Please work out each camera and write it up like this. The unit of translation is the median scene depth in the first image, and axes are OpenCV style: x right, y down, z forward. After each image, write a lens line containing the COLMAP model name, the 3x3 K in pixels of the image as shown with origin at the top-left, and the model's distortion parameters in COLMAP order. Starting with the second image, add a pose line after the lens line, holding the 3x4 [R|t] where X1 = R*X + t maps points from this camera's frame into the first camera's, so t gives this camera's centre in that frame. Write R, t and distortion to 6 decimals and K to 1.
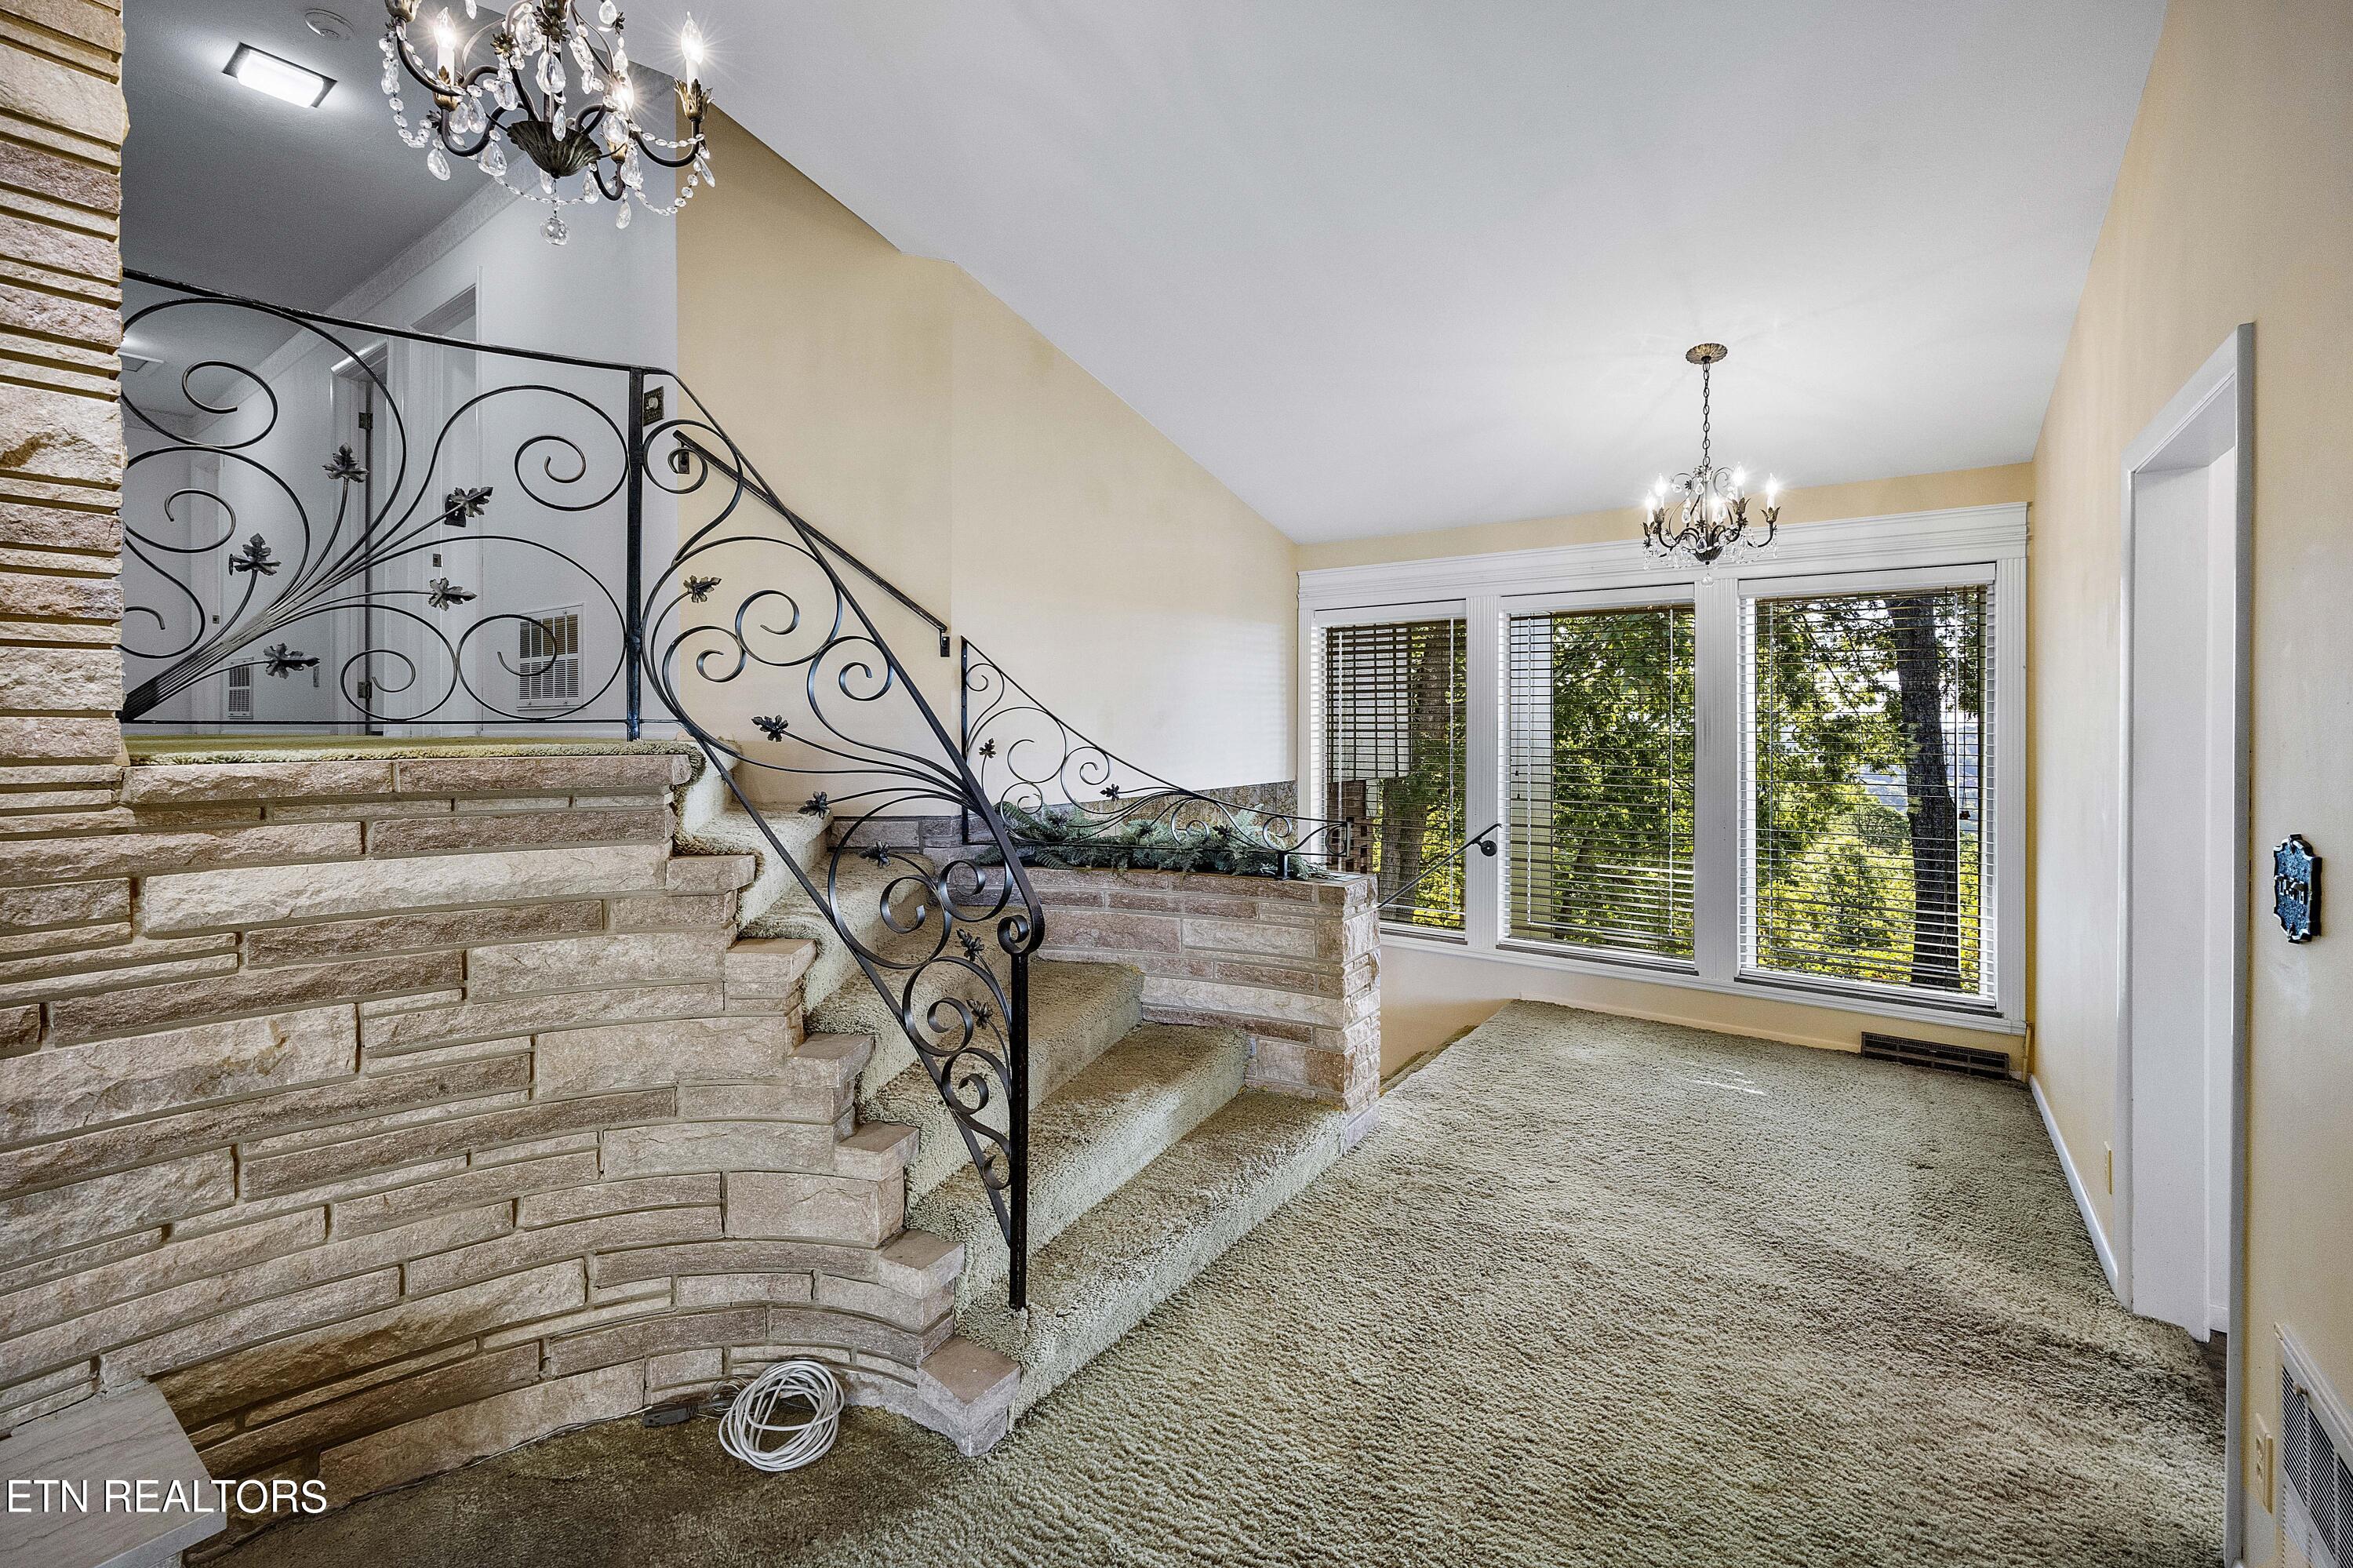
lens RADIAL K [[985.9, 0, 1175.4], [0, 985.9, 729.6], [0, 0, 1]] dist [0.000306, 0.000037]
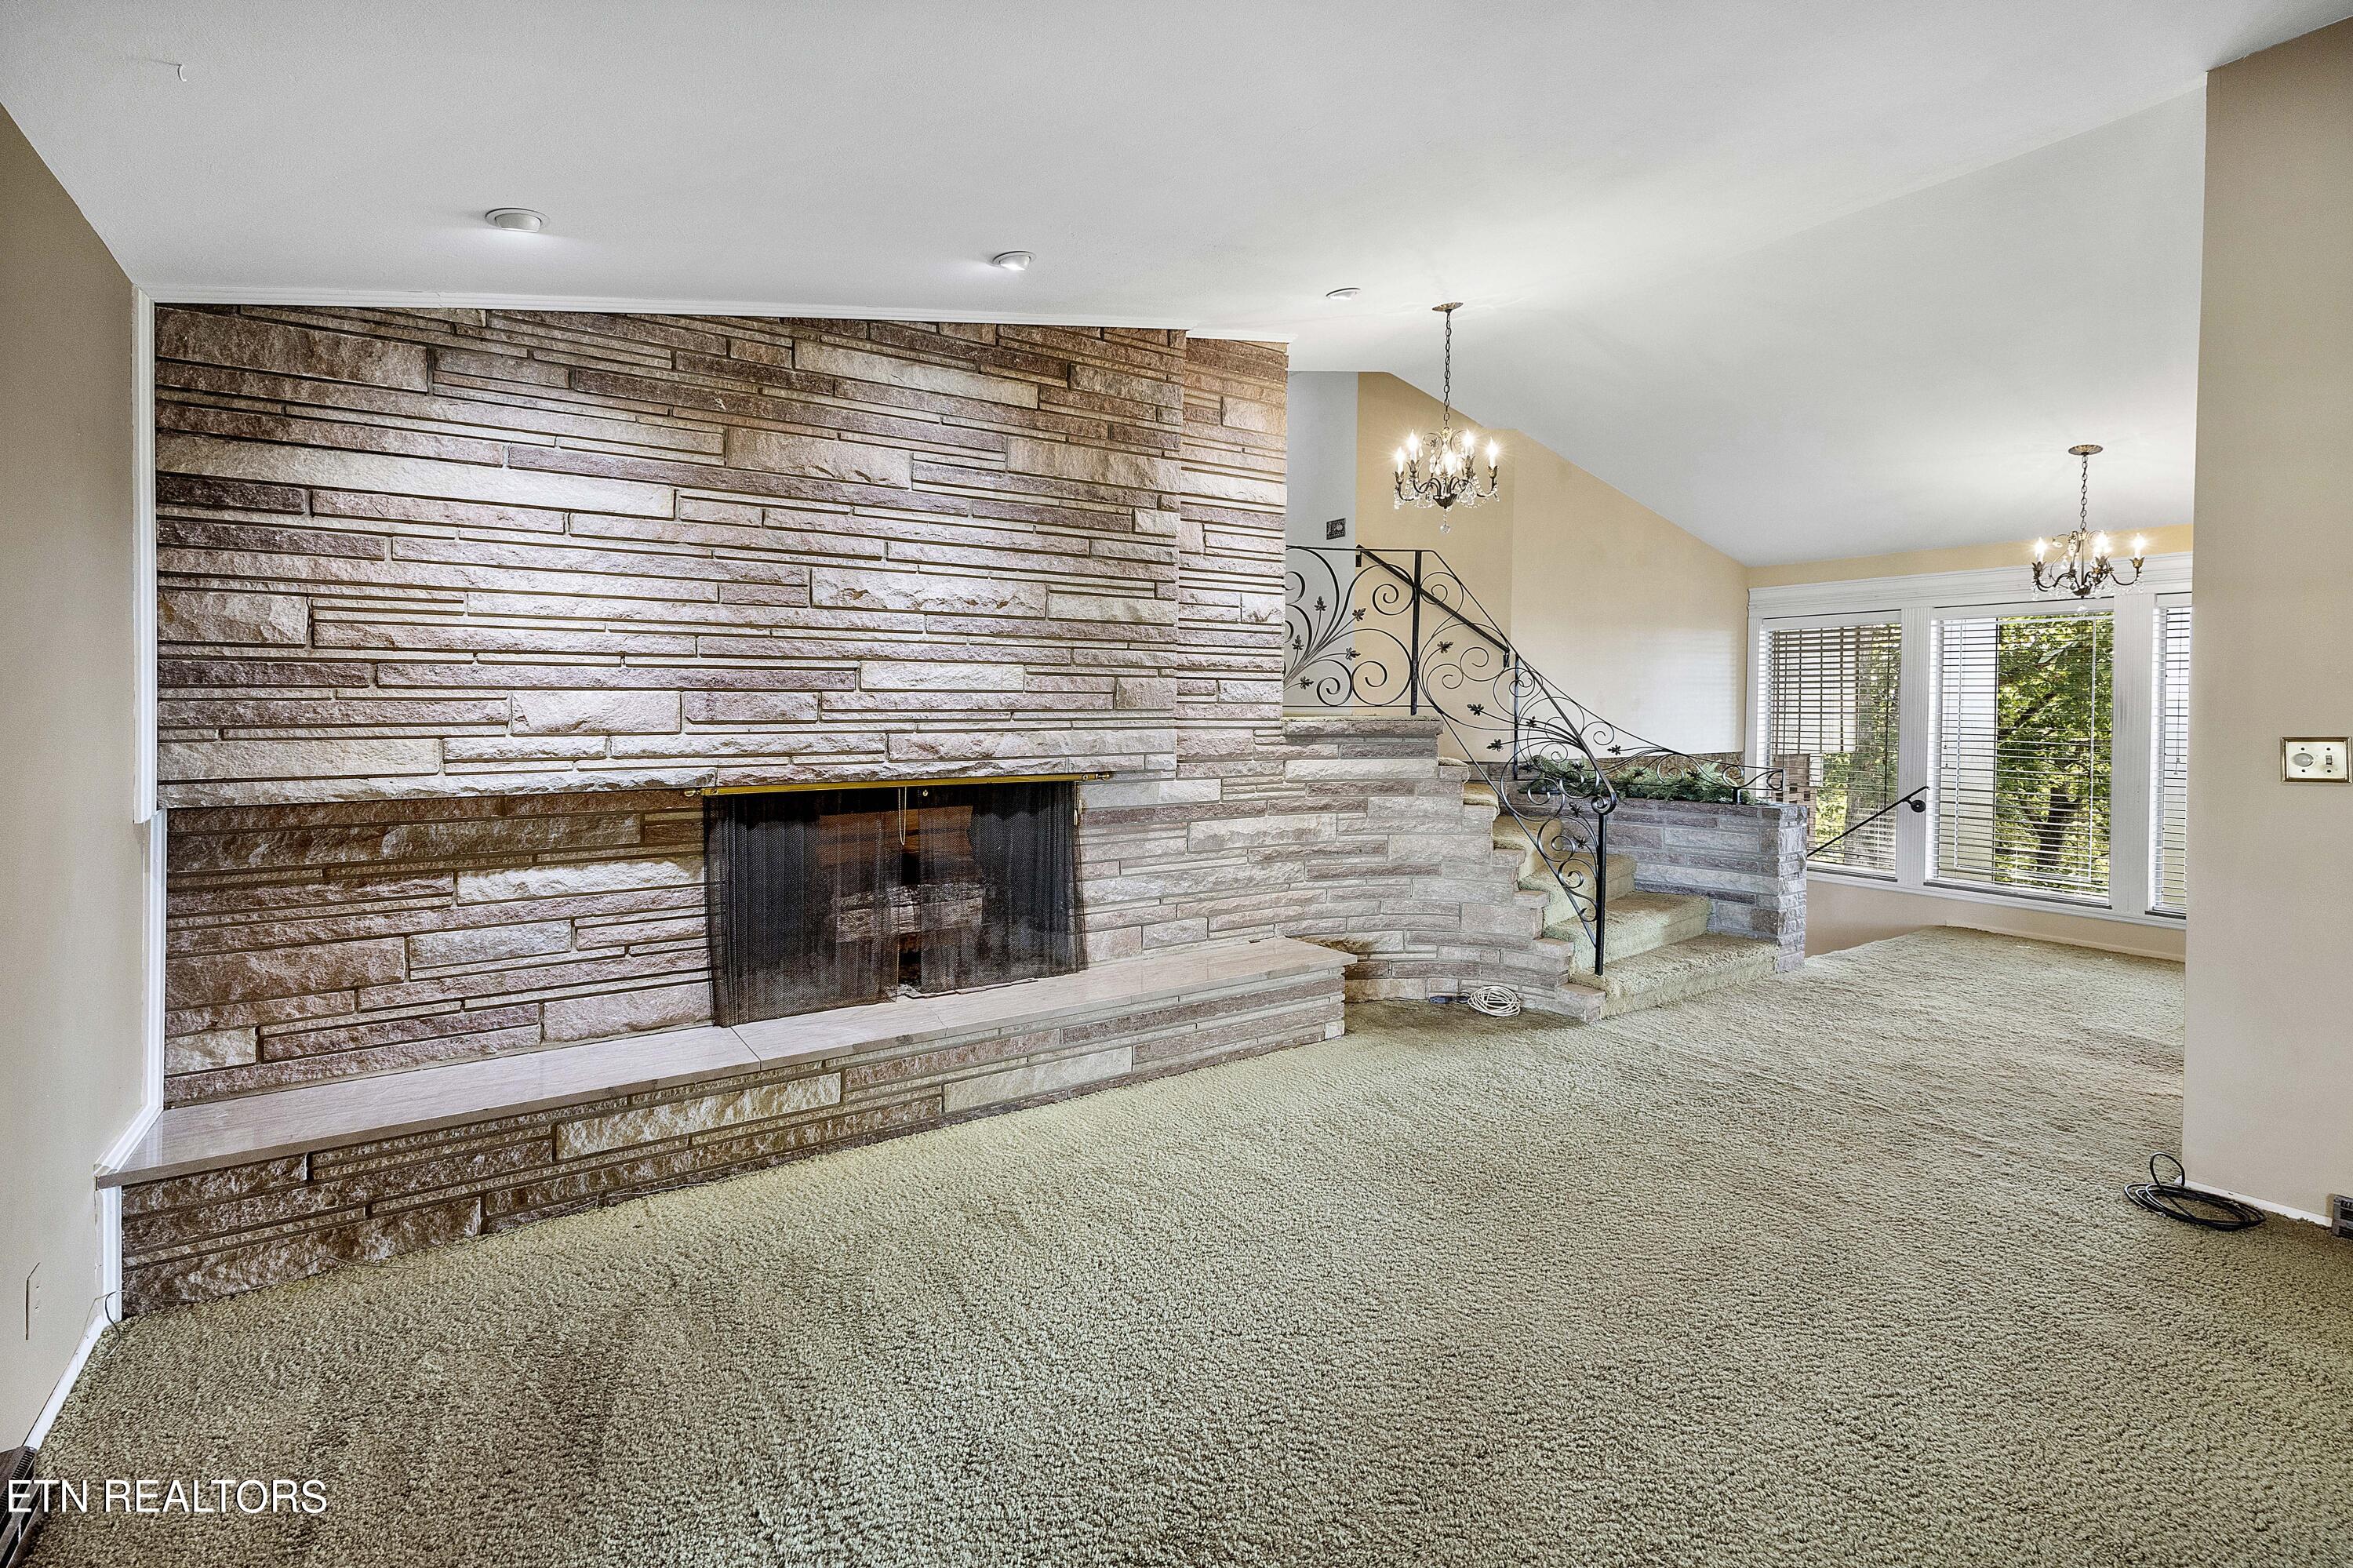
lens RADIAL K [[1038.7, 0, 1152.6], [0, 1038.7, 719.1], [0, 0, 1]] dist [0.011082, -0.000228]
pose [[0.924597, 0.012359, -0.380745, -0.201143], [-0.007745, 0.999877, 0.013647, -0.006492], [0.380867, -0.009669, 0.924579, -1.493781]]
